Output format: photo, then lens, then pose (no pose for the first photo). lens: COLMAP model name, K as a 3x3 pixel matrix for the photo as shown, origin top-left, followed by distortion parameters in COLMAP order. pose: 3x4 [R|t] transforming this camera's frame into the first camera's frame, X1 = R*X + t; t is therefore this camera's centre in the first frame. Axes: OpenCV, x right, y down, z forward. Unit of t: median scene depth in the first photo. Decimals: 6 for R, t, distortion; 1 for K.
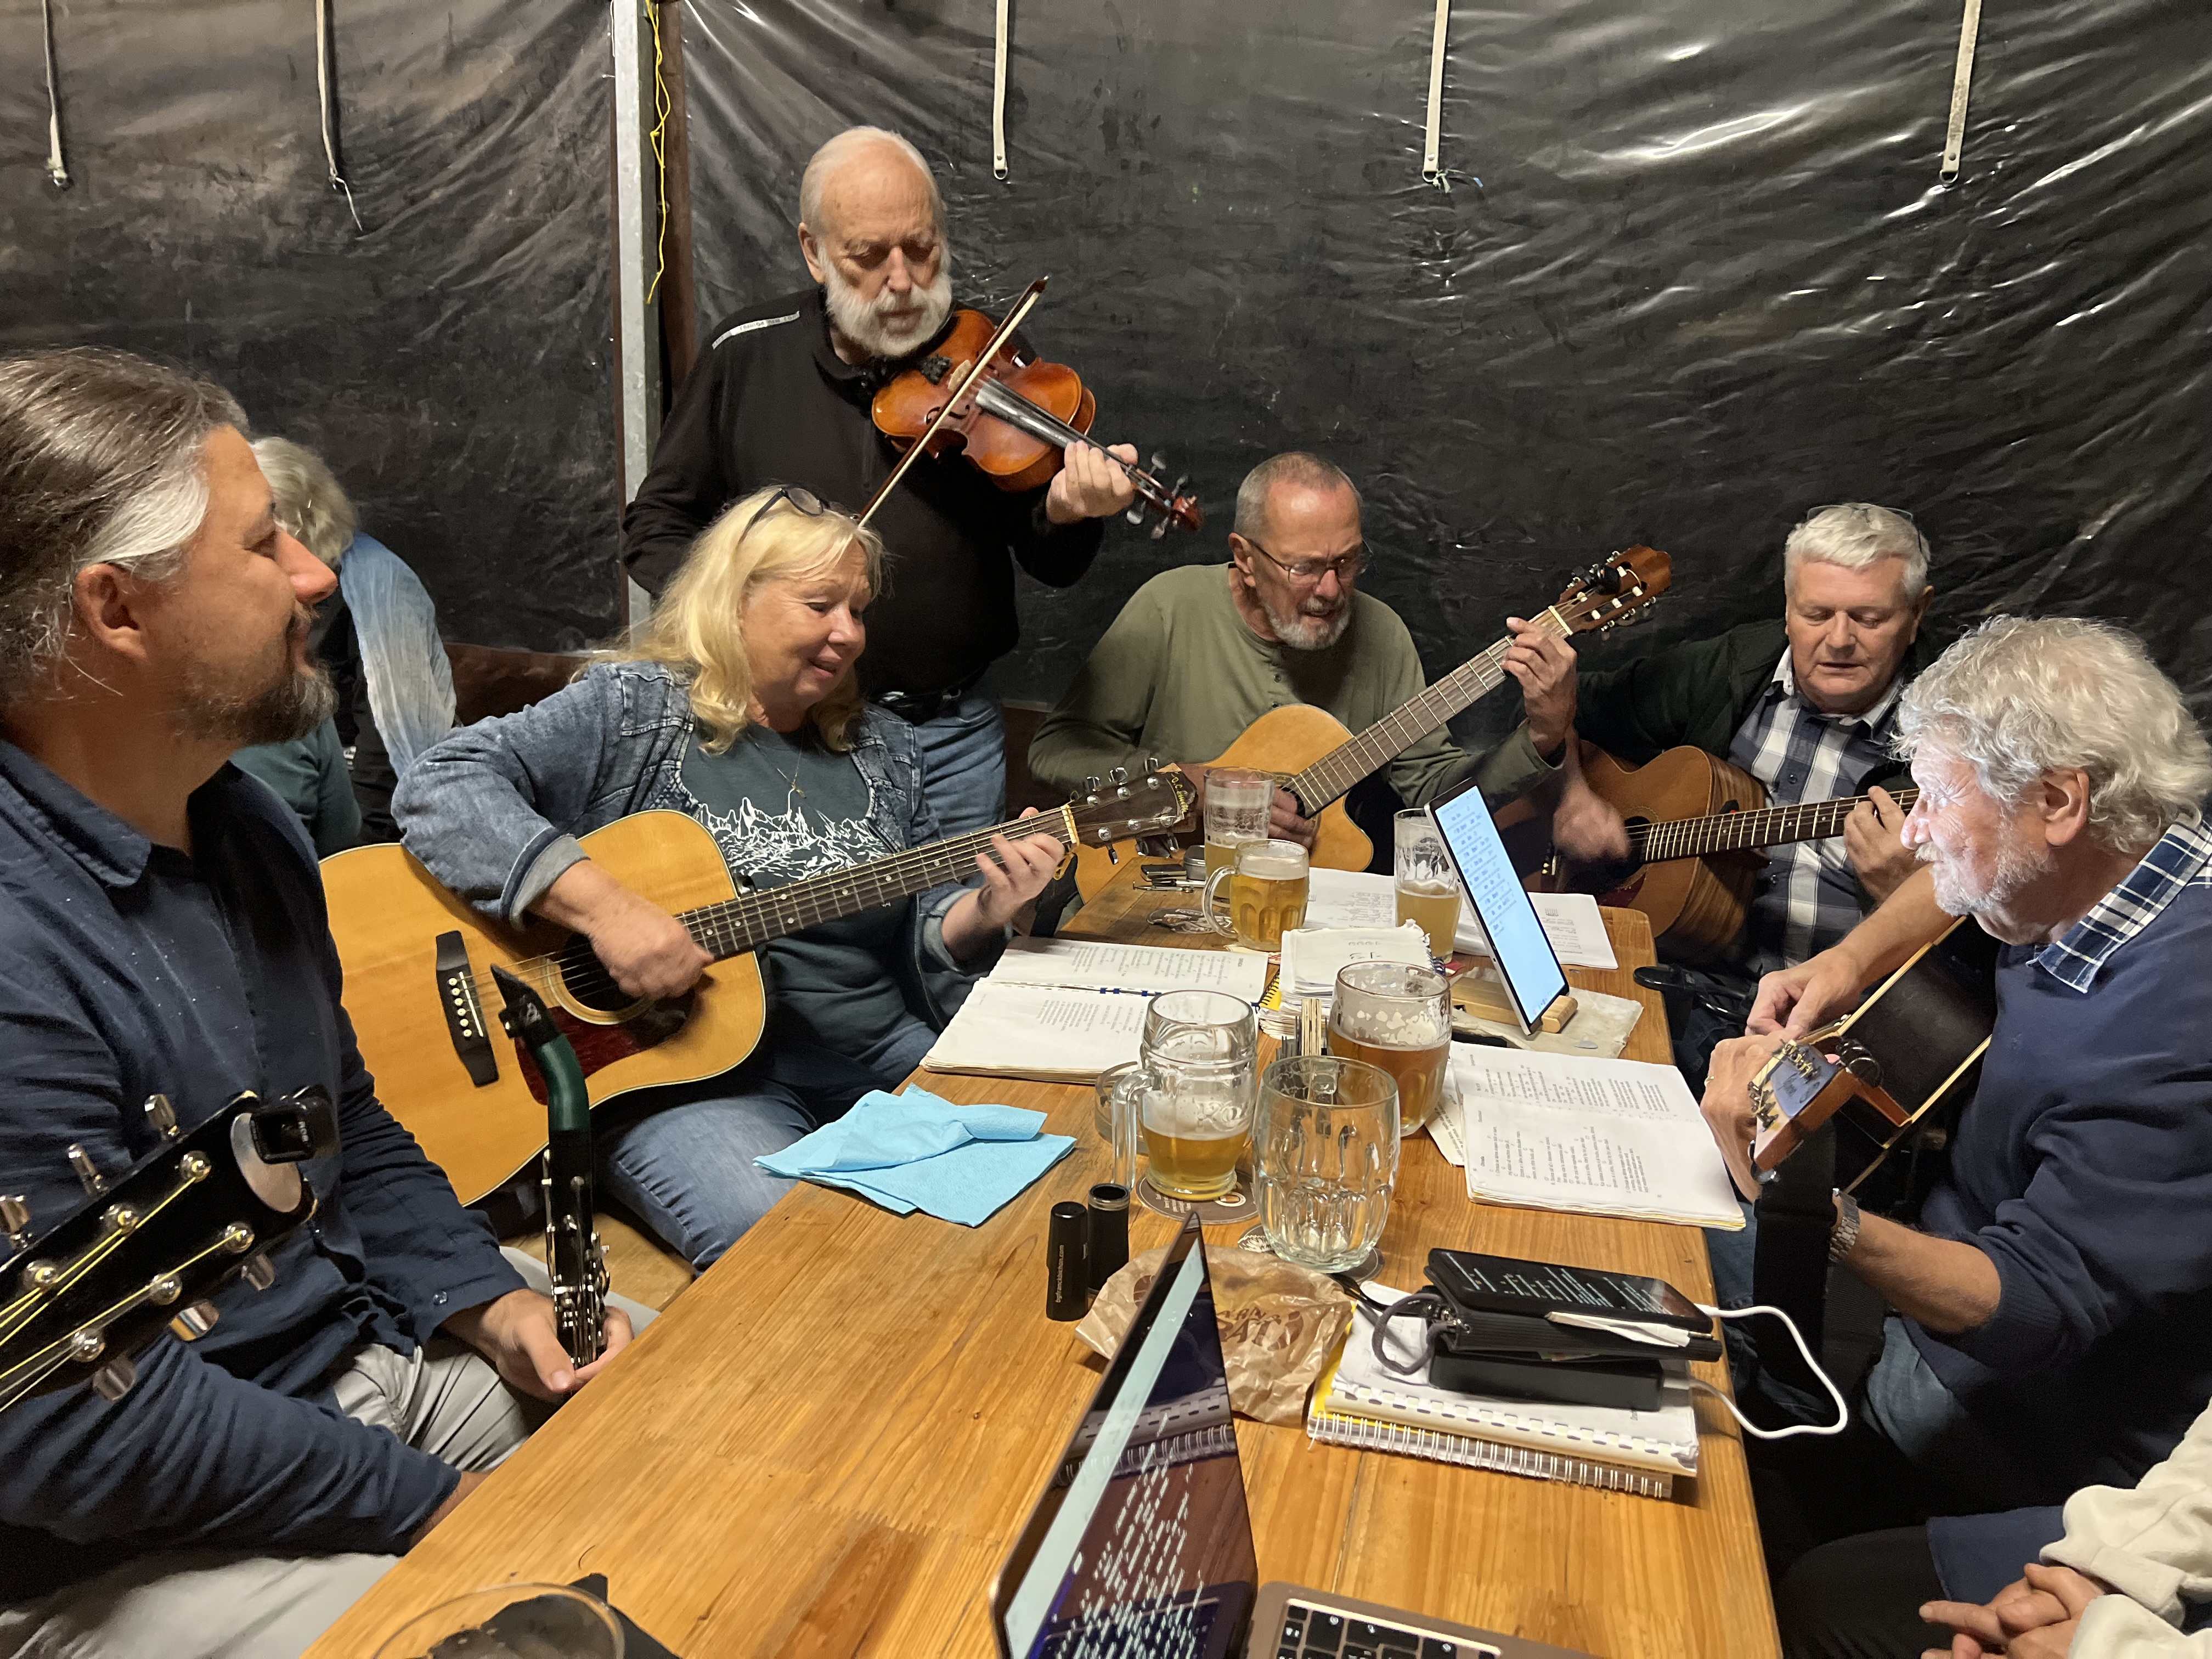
lens RADIAL K [[1657.5, 0, 1108.1], [0, 1657.5, 838.5], [0, 0, 1]] dist [0.011688, -0.036074]
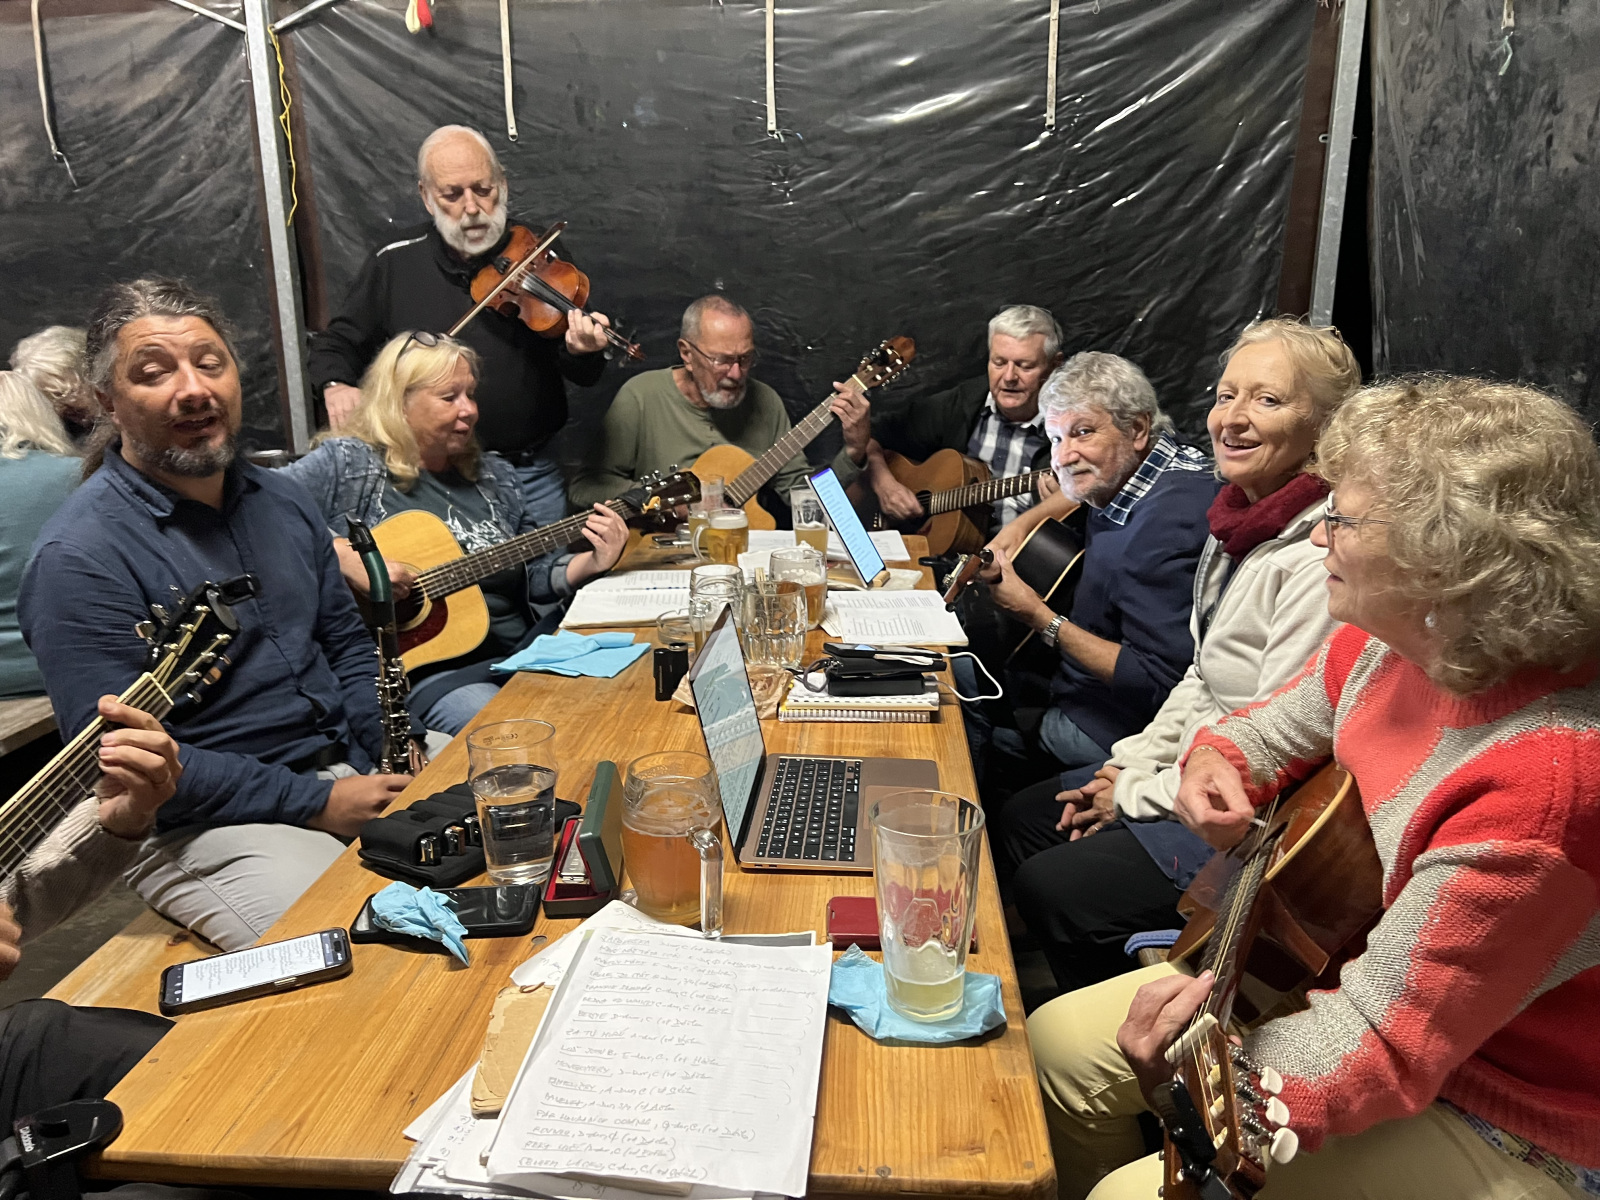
lens RADIAL K [[1198.9, 0, 814.4], [0, 1198.9, 601.8], [0, 0, 1]] dist [0.011688, -0.036074]
pose [[0.976880, -0.102826, 0.187438, -0.051364], [0.099370, 0.994663, 0.027772, 0.060271], [-0.189294, -0.008505, 0.981884, -0.260396]]
